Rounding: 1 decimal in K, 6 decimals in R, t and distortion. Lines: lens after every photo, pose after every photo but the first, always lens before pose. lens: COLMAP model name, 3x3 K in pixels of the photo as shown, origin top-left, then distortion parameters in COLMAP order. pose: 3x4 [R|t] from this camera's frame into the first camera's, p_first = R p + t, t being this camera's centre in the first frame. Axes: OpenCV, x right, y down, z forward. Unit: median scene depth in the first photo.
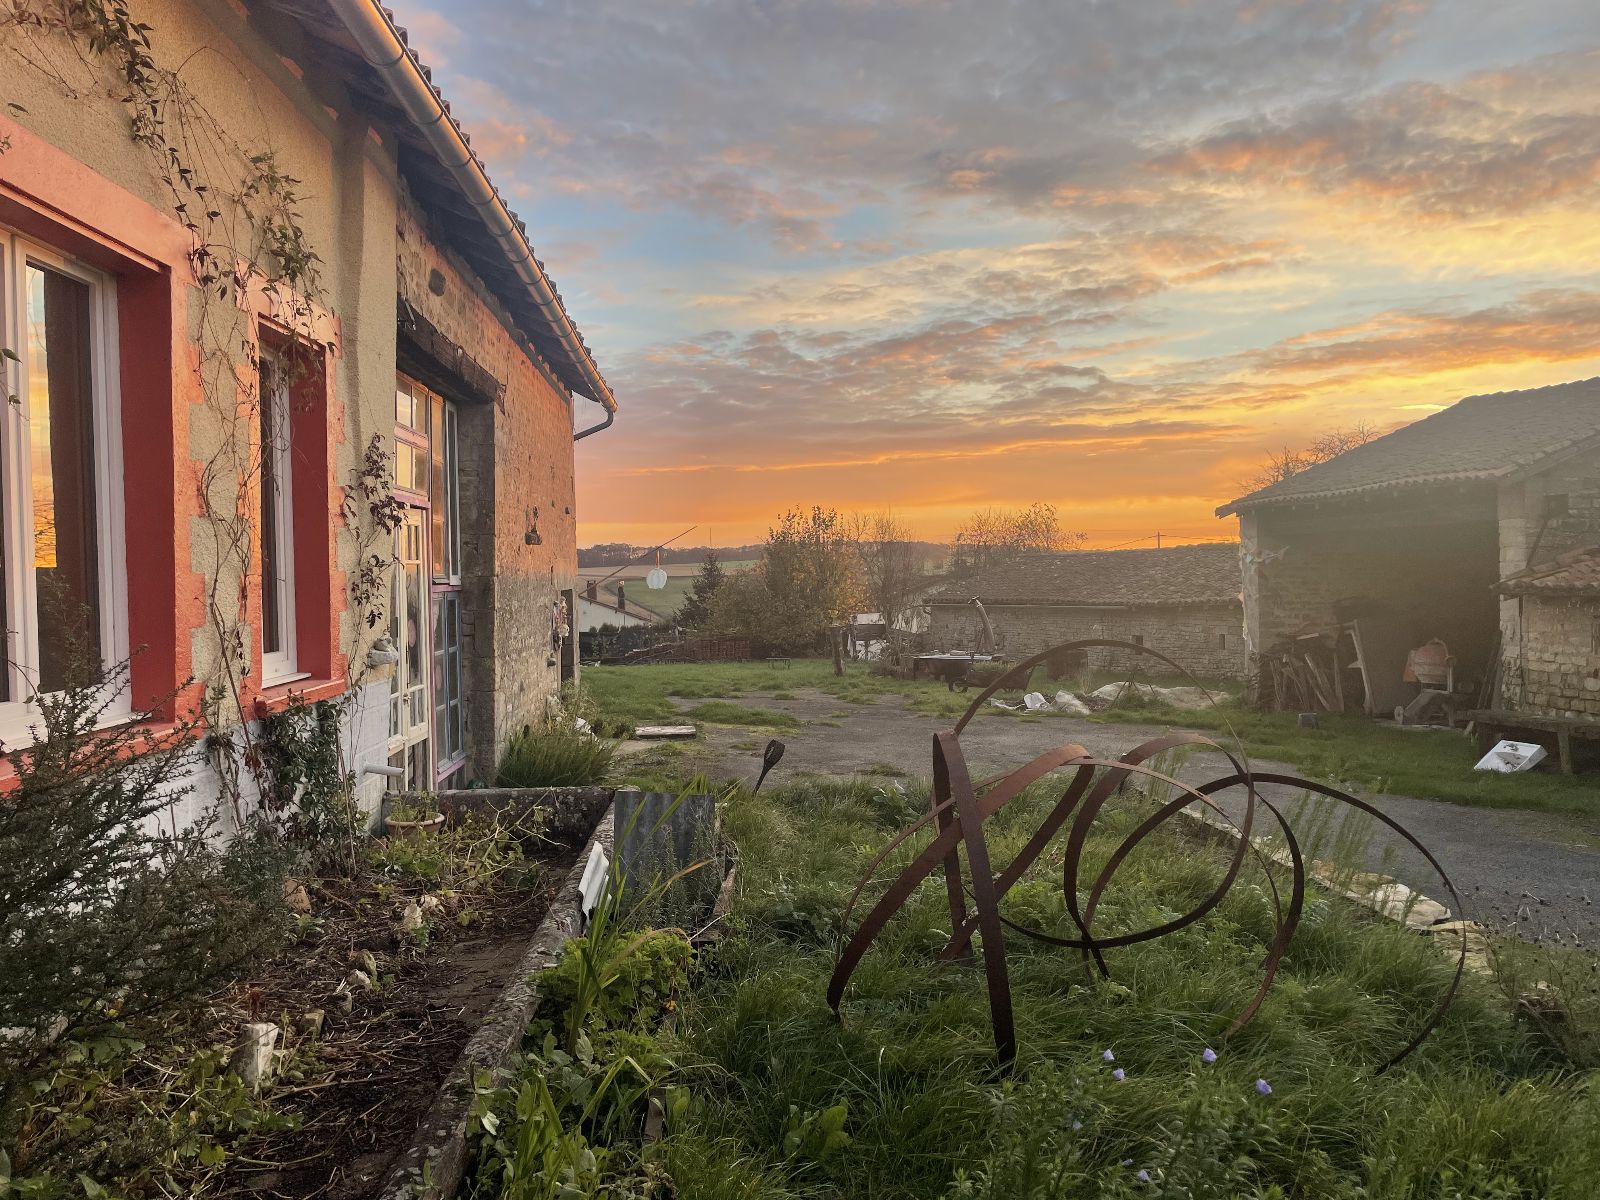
lens RADIAL K [[1197.0, 0, 800.0], [0, 1197.0, 600.0], [0, 0, 1]] dist [-0.003505, -0.003217]
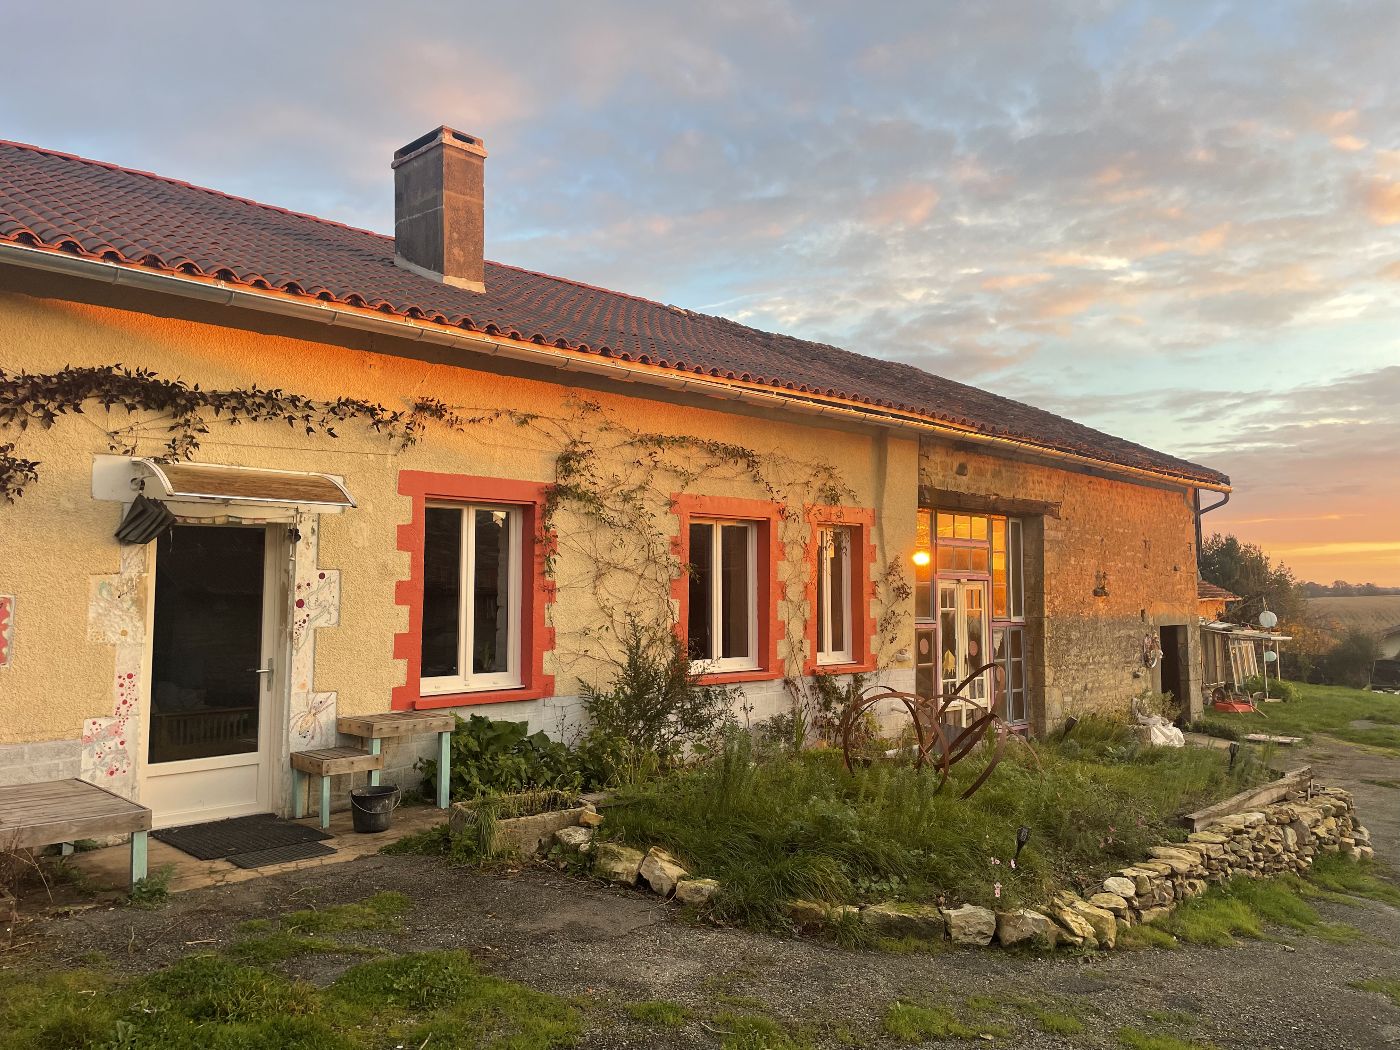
lens RADIAL K [[1047.4, 0, 700.0], [0, 1047.4, 525.0], [0, 0, 1]] dist [-0.003505, -0.003217]
pose [[0.665166, -0.035275, -0.745862, 0.644261], [-0.031072, 0.996711, -0.074849, -0.029802], [0.746049, 0.072962, 0.661882, -0.423738]]
